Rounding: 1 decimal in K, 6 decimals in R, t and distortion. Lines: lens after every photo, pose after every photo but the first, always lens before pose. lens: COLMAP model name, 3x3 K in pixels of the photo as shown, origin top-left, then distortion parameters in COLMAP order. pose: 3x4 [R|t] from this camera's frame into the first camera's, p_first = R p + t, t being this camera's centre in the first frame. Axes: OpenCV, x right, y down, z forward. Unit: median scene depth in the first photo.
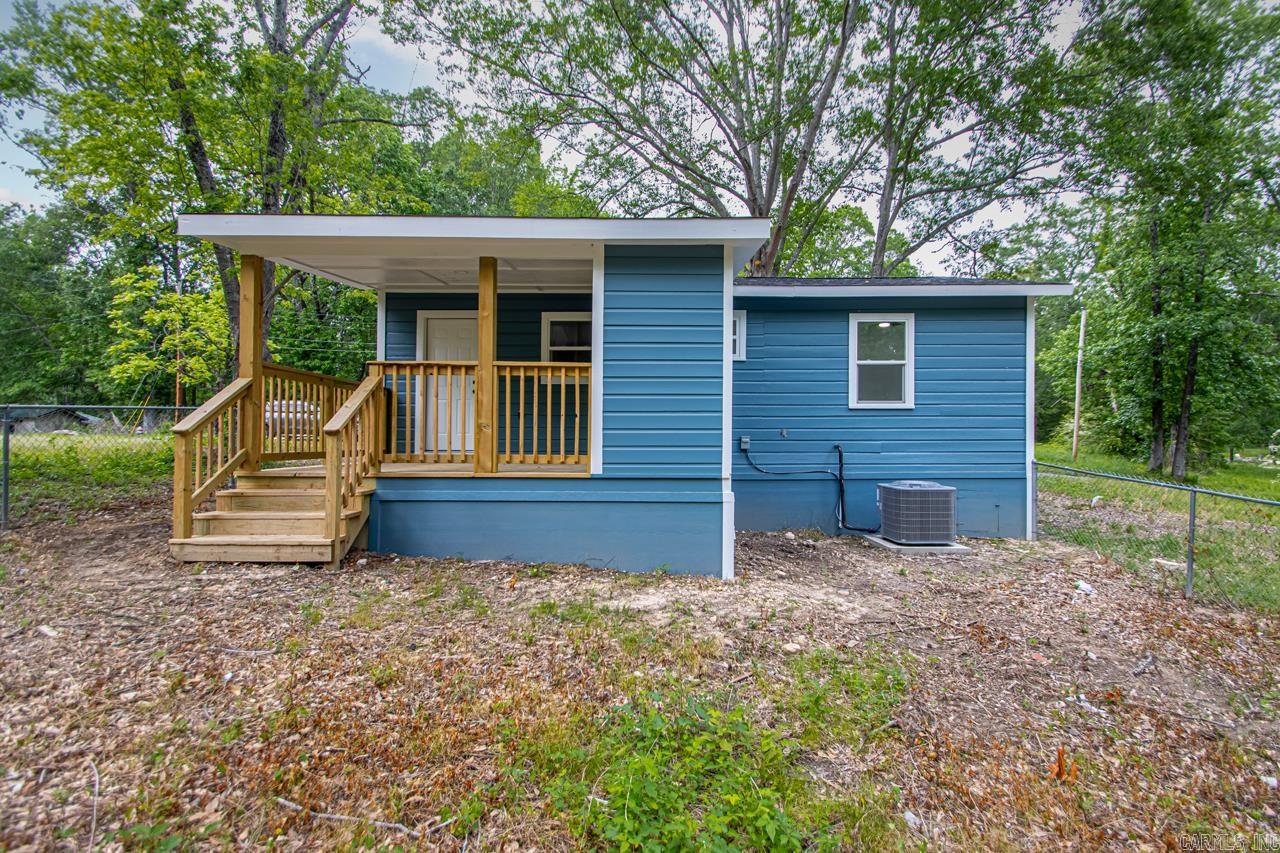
lens RADIAL K [[600.8, 0, 641.0], [0, 600.8, 425.0], [0, 0, 1]] dist [0.016360, -0.011995]
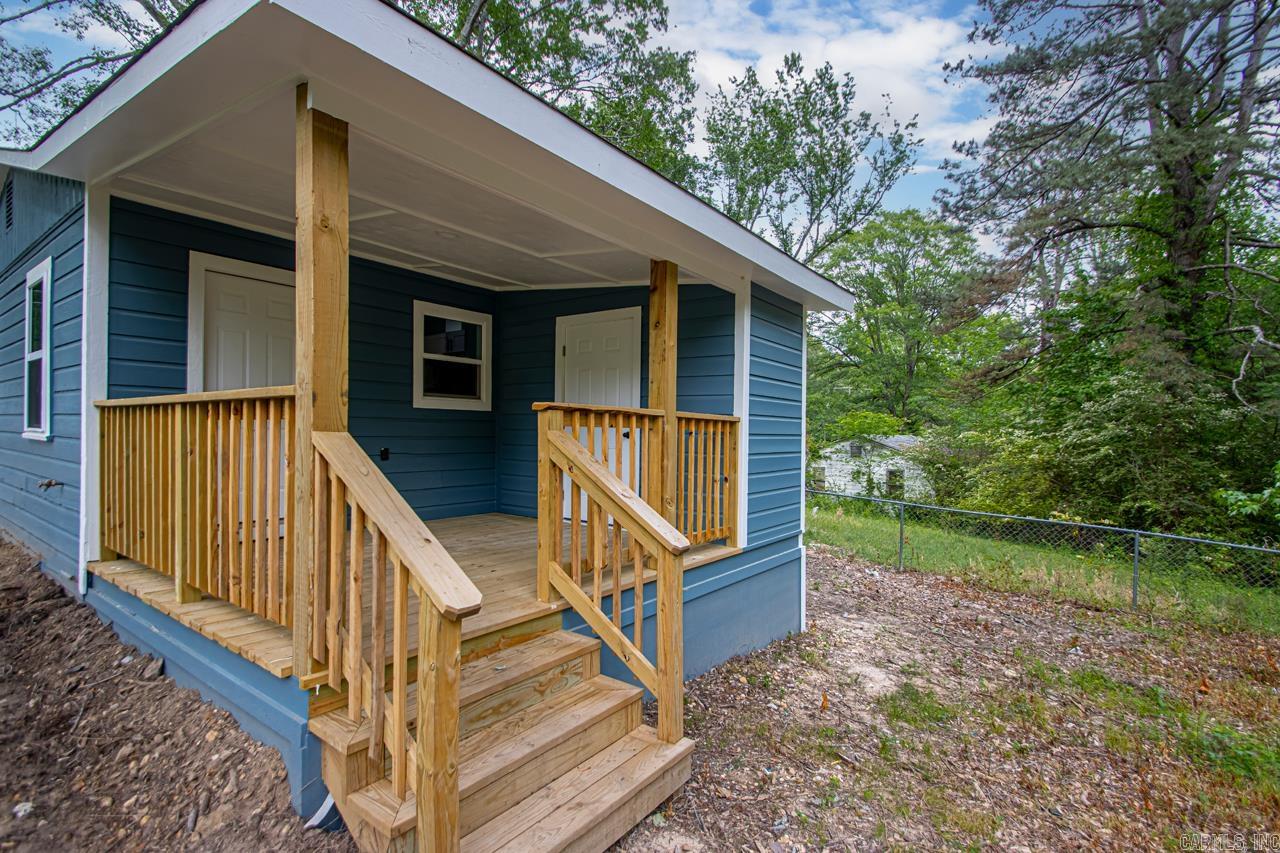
lens RADIAL K [[600.8, 0, 633.5], [0, 600.8, 434.4], [0, 0, 1]] dist [0.016360, -0.011995]
pose [[0.596935, 0.005131, 0.802273, -0.854094], [-0.034190, 0.999234, 0.019049, -0.089945], [-0.801561, -0.038801, 0.596653, 0.611669]]
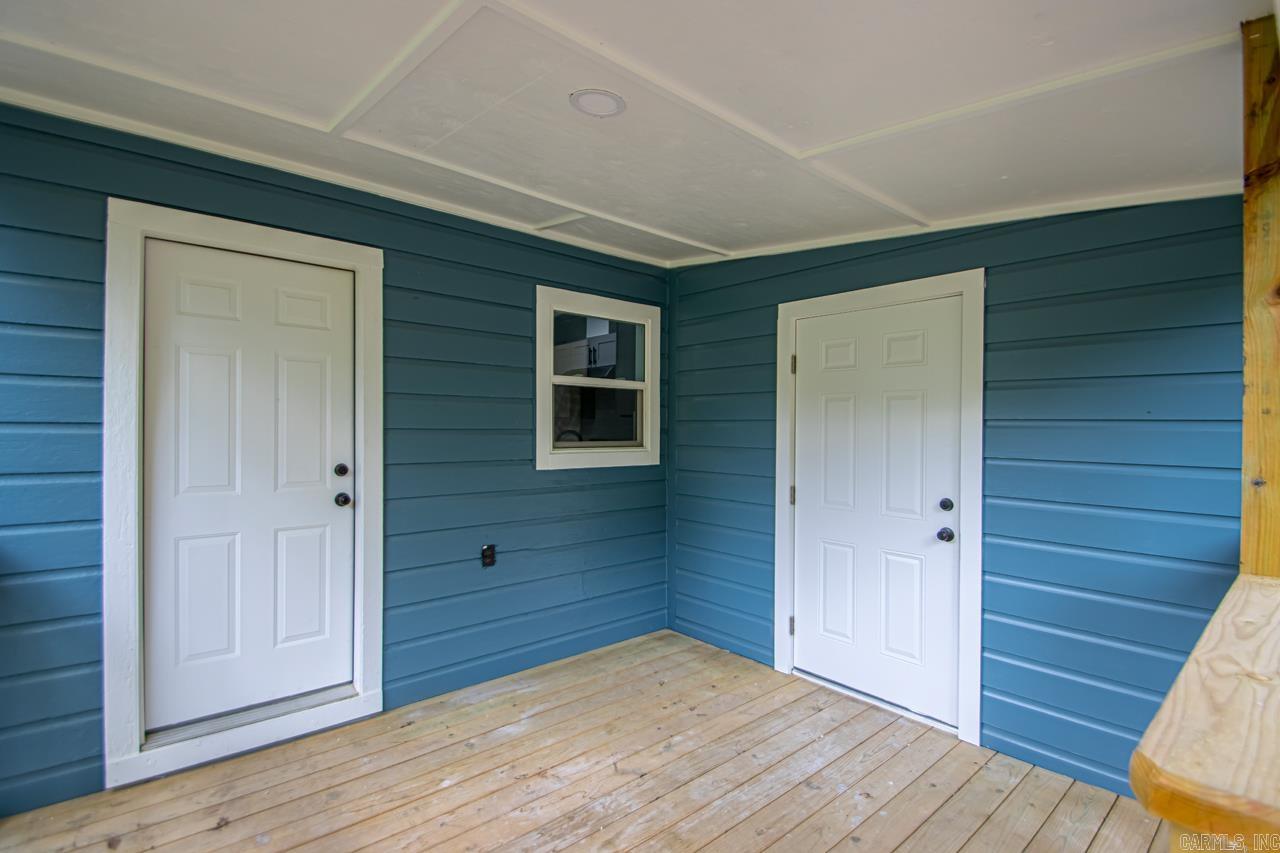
lens RADIAL K [[600.8, 0, 642.2], [0, 600.8, 429.1], [0, 0, 1]] dist [0.016360, -0.011995]
pose [[0.741970, 0.005001, 0.670414, -0.576653], [-0.024304, 0.999516, 0.019441, -0.158288], [-0.669992, -0.030719, 0.741732, 1.016234]]
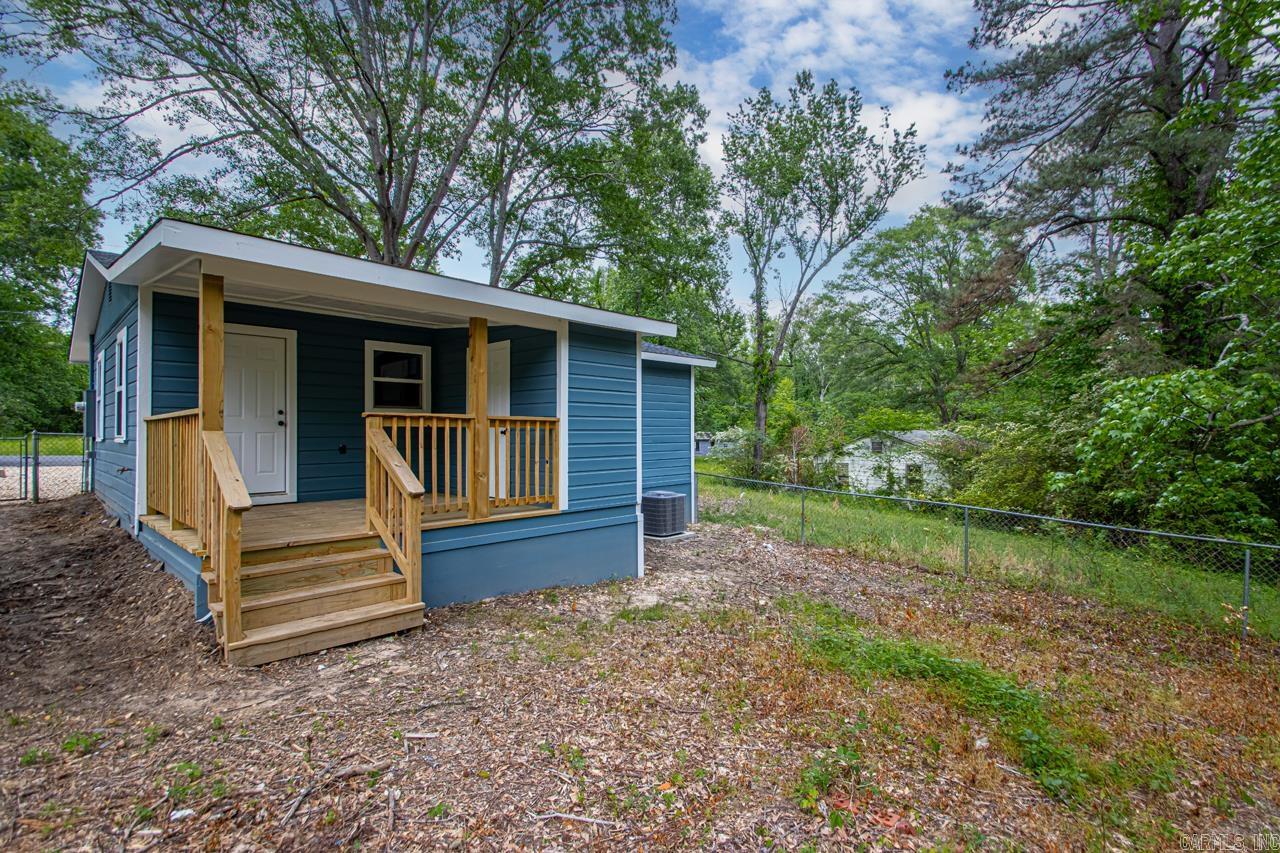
lens RADIAL K [[600.8, 0, 643.4], [0, 600.8, 422.6], [0, 0, 1]] dist [0.016360, -0.011995]
pose [[0.689765, 0.009678, 0.723969, -0.841589], [-0.012902, 0.999916, -0.001074, -0.095067], [-0.723918, -0.008600, 0.689832, 0.042830]]
